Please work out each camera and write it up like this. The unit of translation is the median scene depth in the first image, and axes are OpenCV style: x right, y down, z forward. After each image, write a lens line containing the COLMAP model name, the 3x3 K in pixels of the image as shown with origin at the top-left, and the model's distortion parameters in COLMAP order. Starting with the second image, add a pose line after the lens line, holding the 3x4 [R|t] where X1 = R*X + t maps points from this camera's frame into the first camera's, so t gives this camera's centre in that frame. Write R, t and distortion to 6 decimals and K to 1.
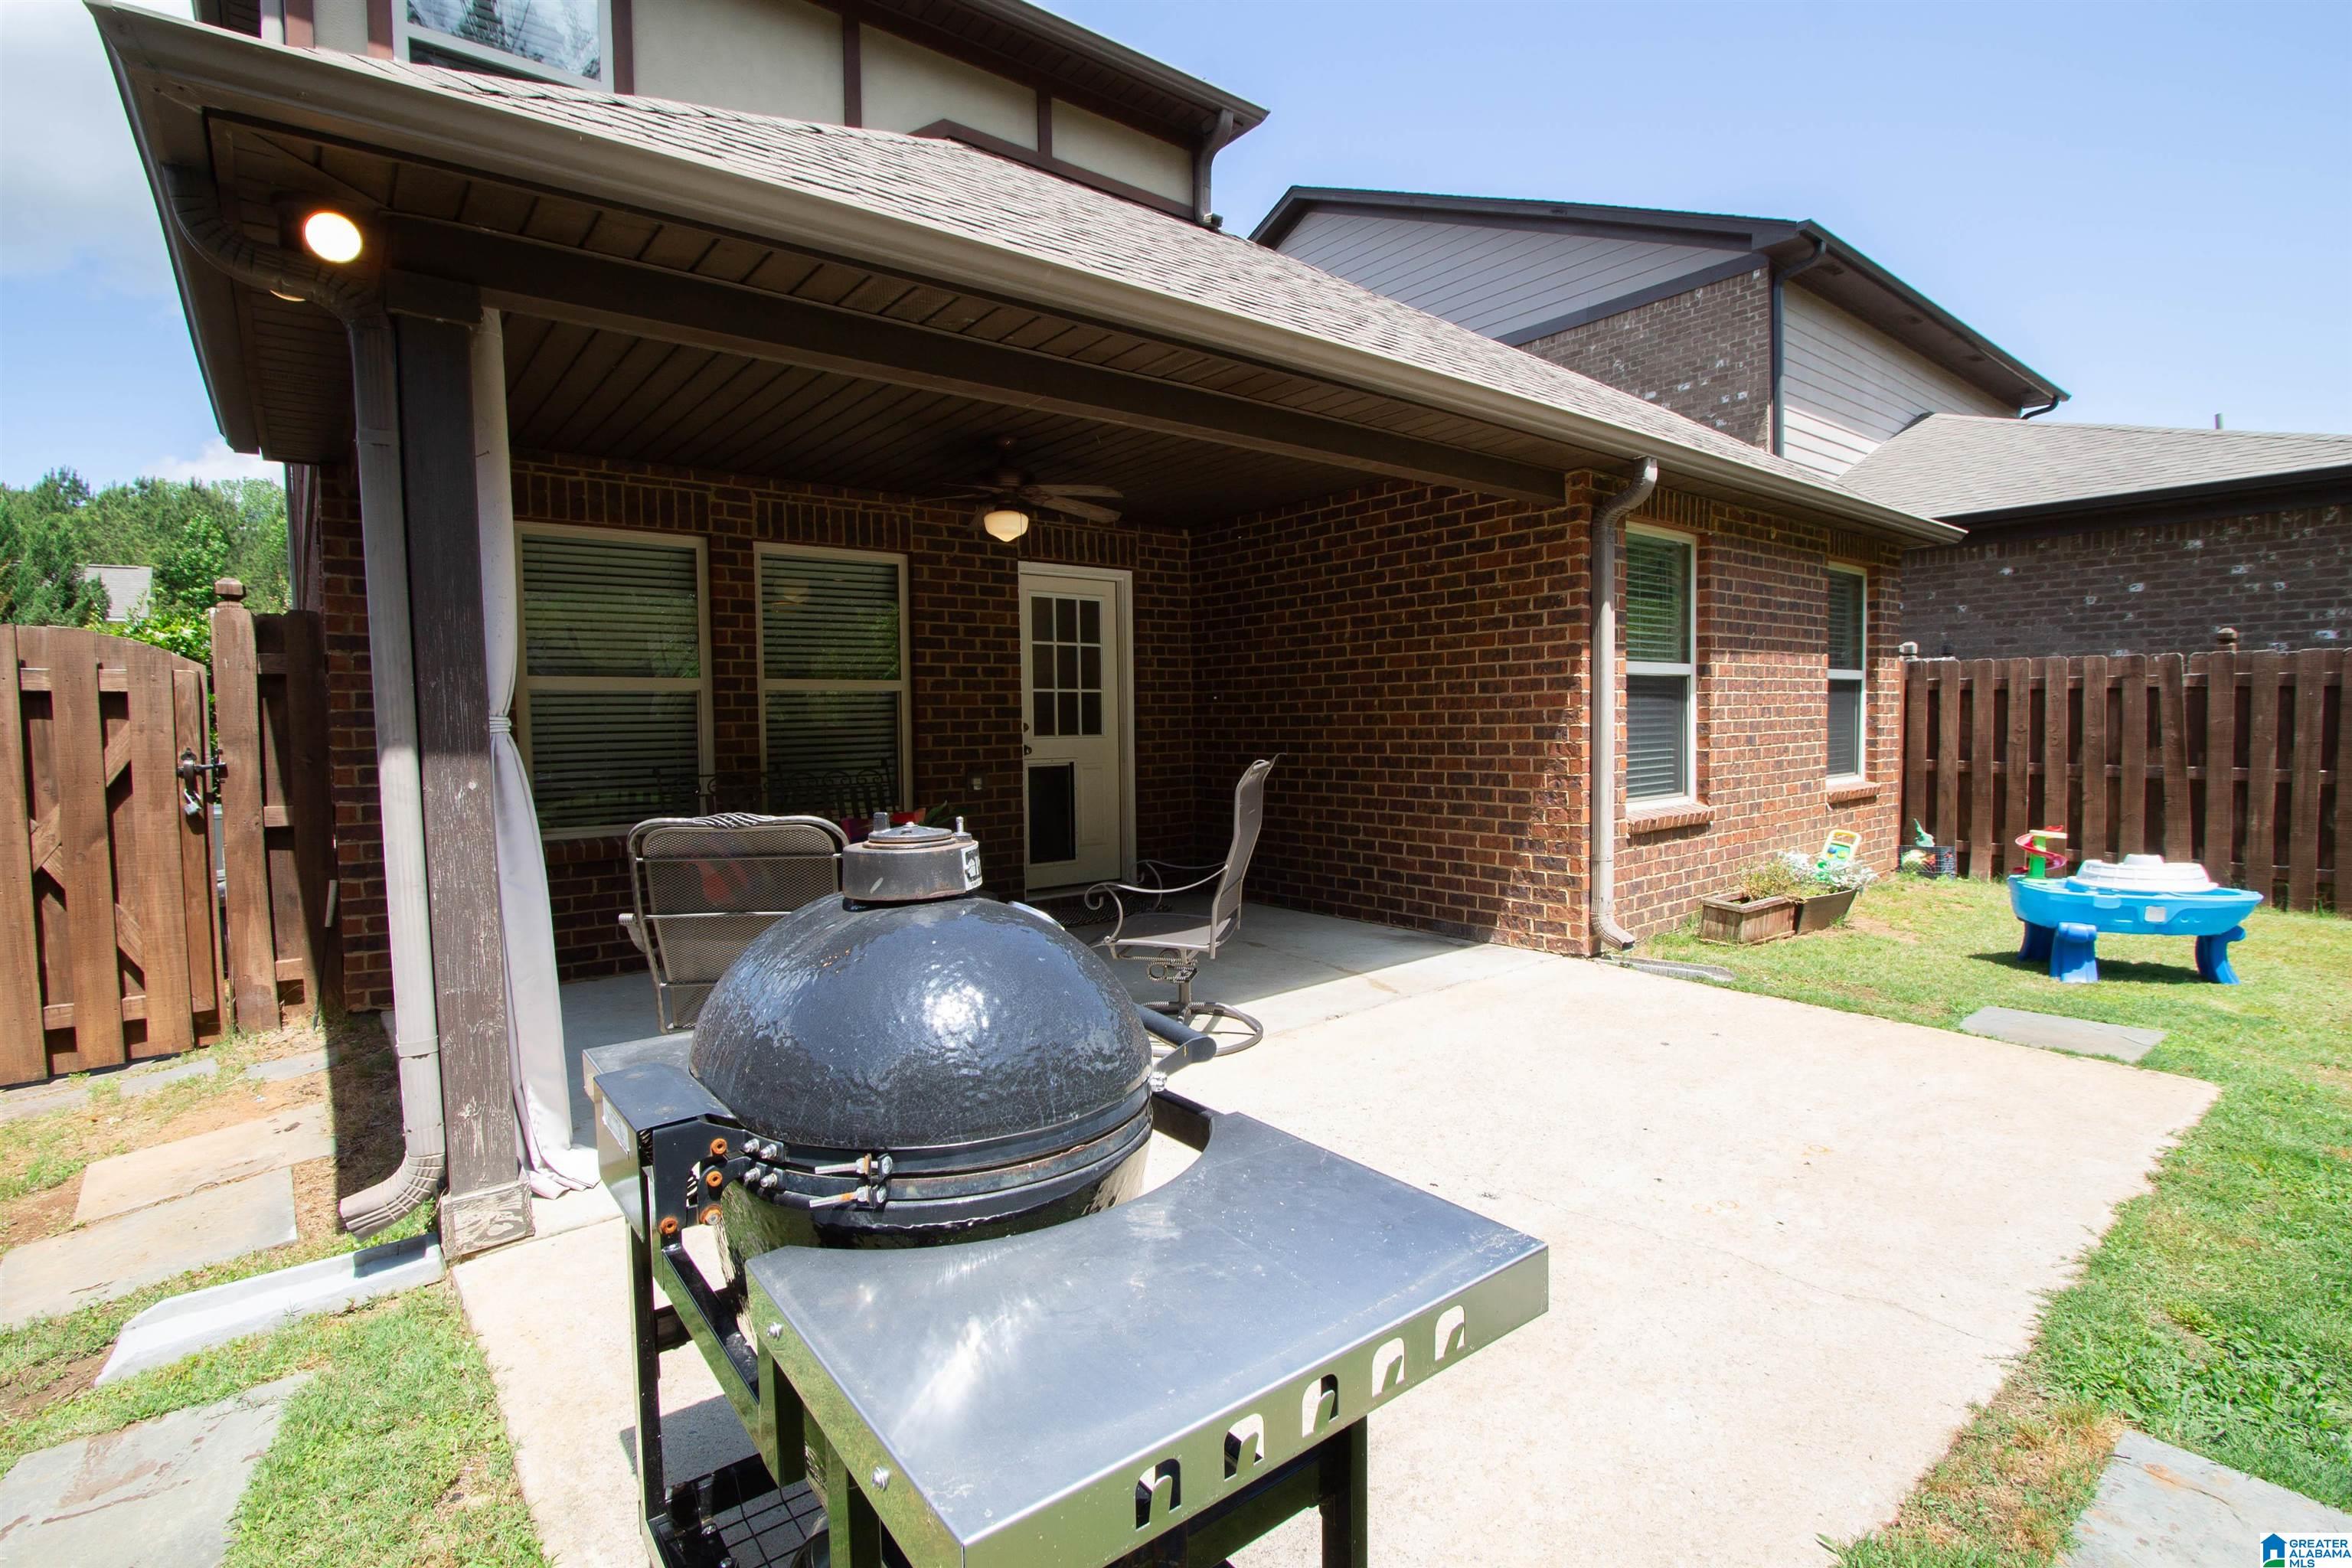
lens RADIAL K [[1101.6, 0, 1171.1], [0, 1101.6, 778.8], [0, 0, 1]] dist [-0.022804, 0.000725]
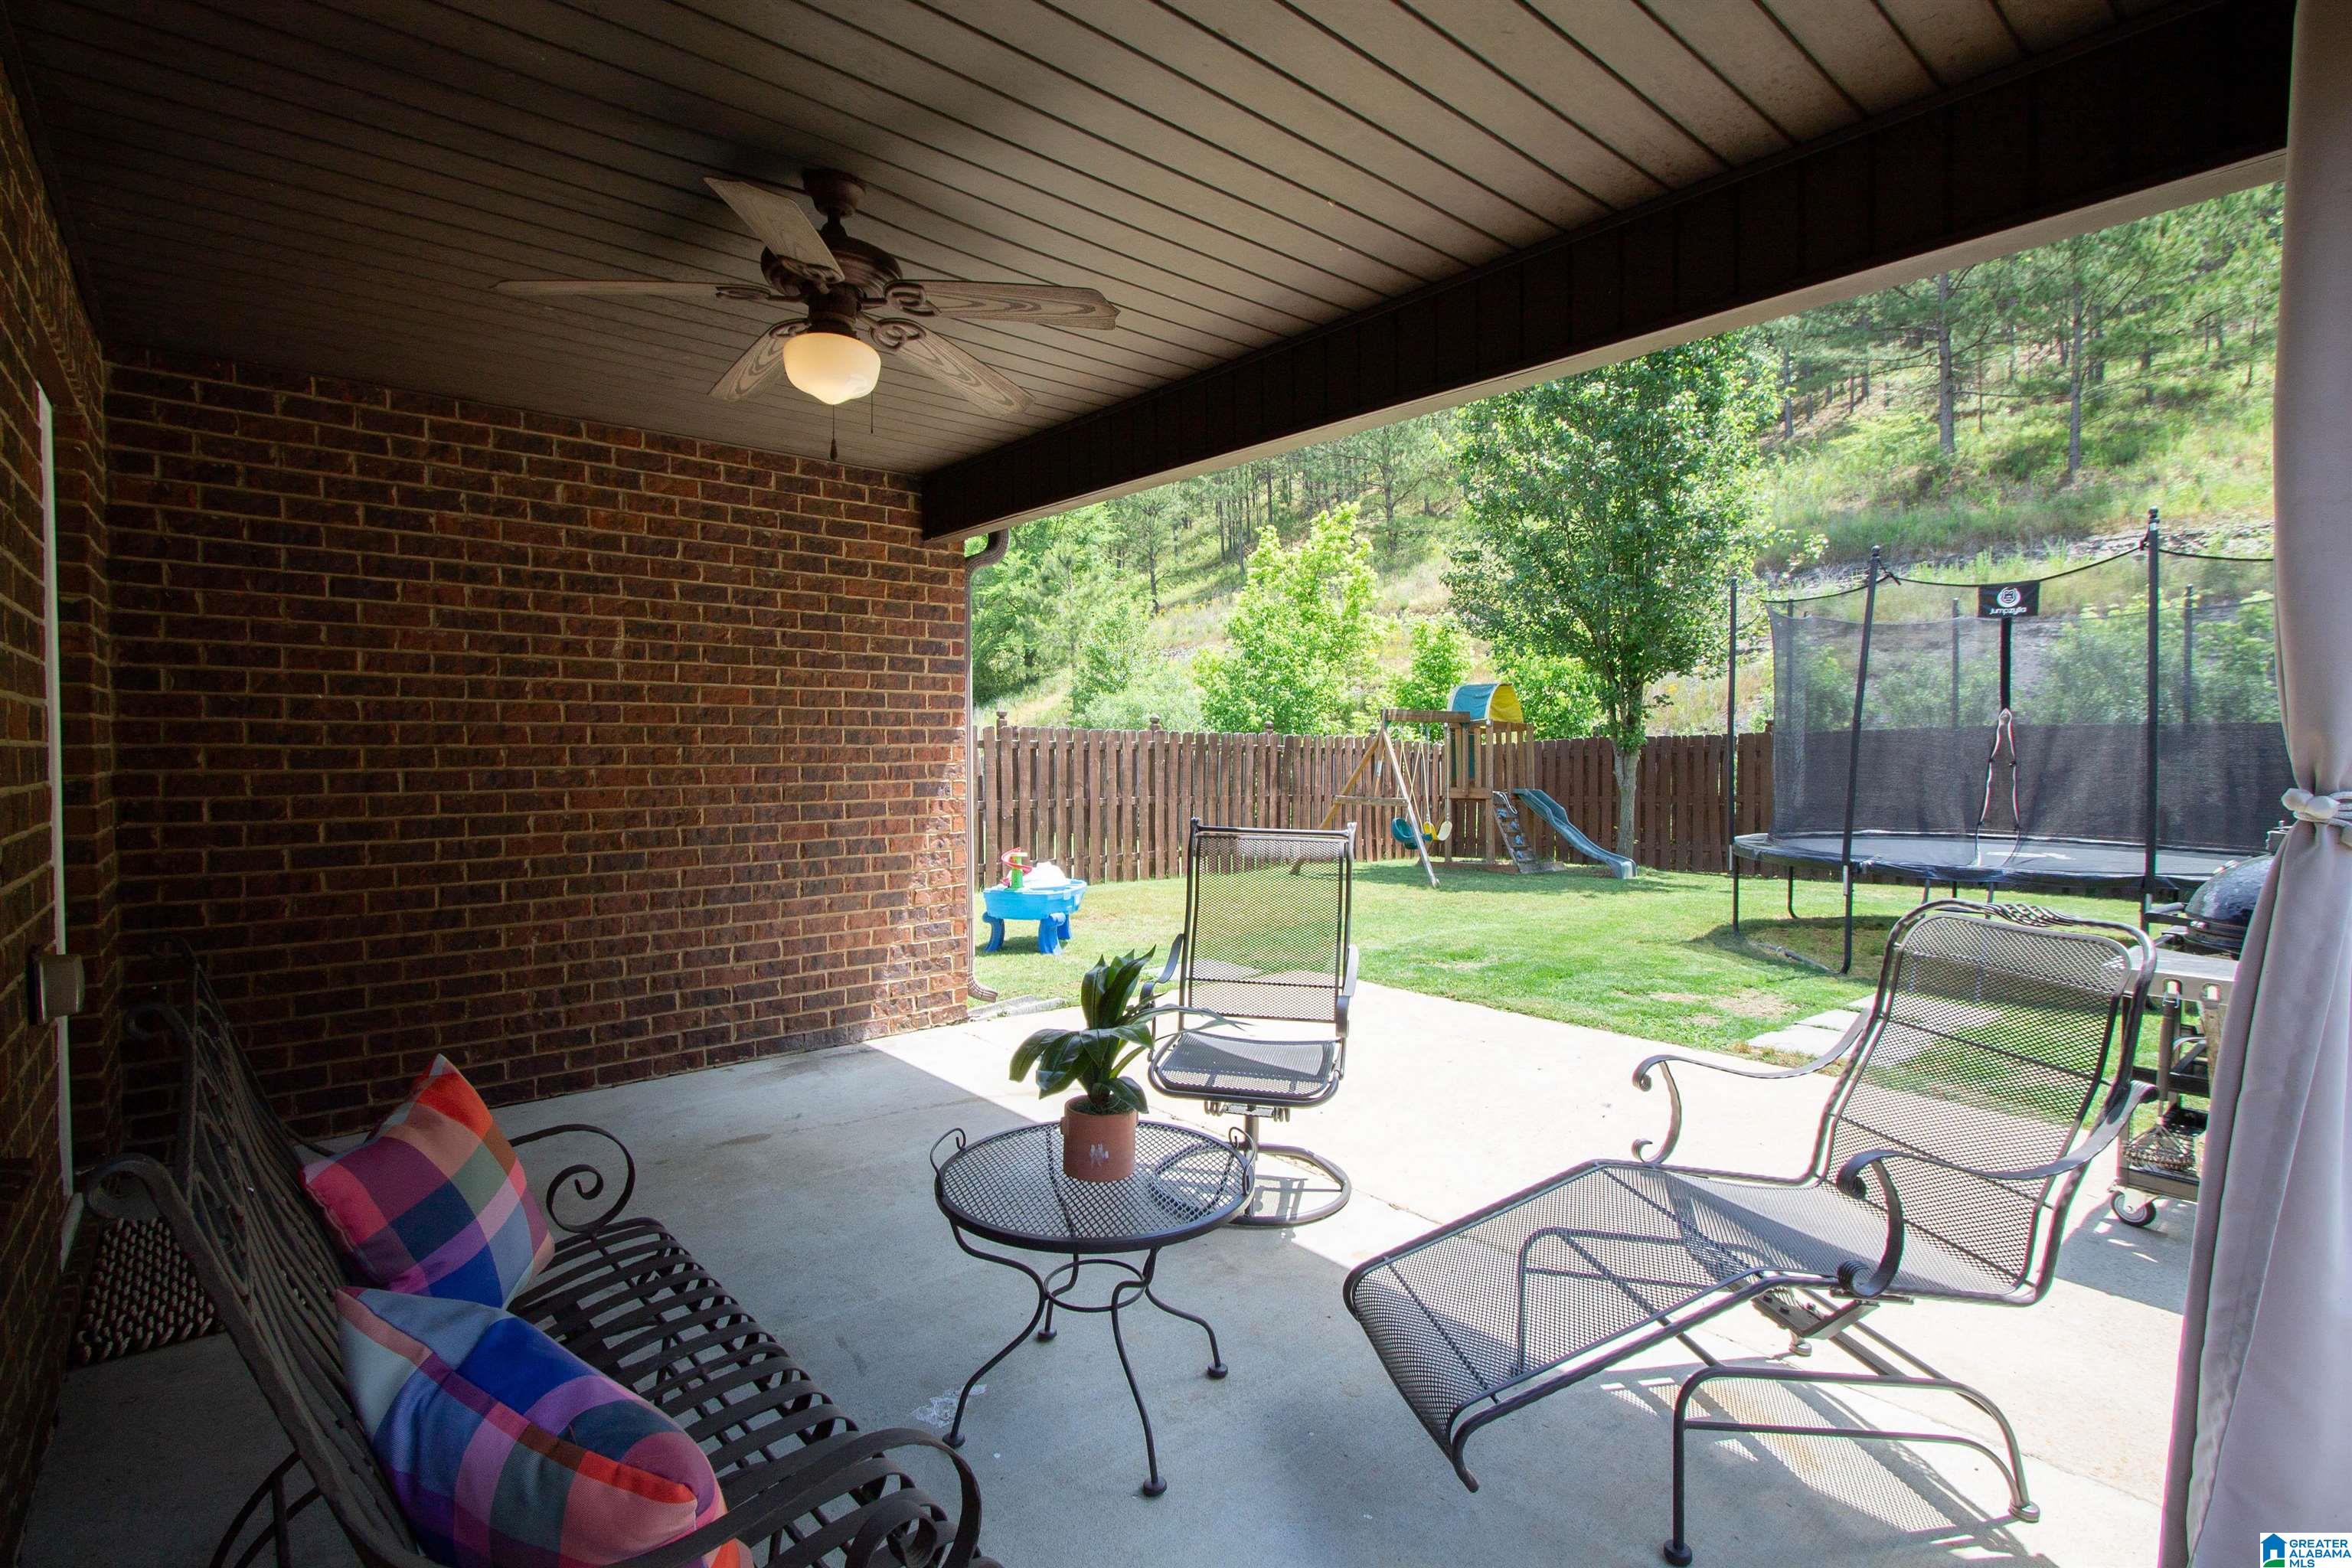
lens RADIAL K [[1101.6, 0, 1158.7], [0, 1101.6, 775.9], [0, 0, 1]] dist [-0.022804, 0.000725]
pose [[-0.027425, -0.009204, 0.999581, -0.520339], [0.054176, 0.998474, 0.010680, -0.046544], [-0.998155, 0.054447, -0.026885, 0.739780]]
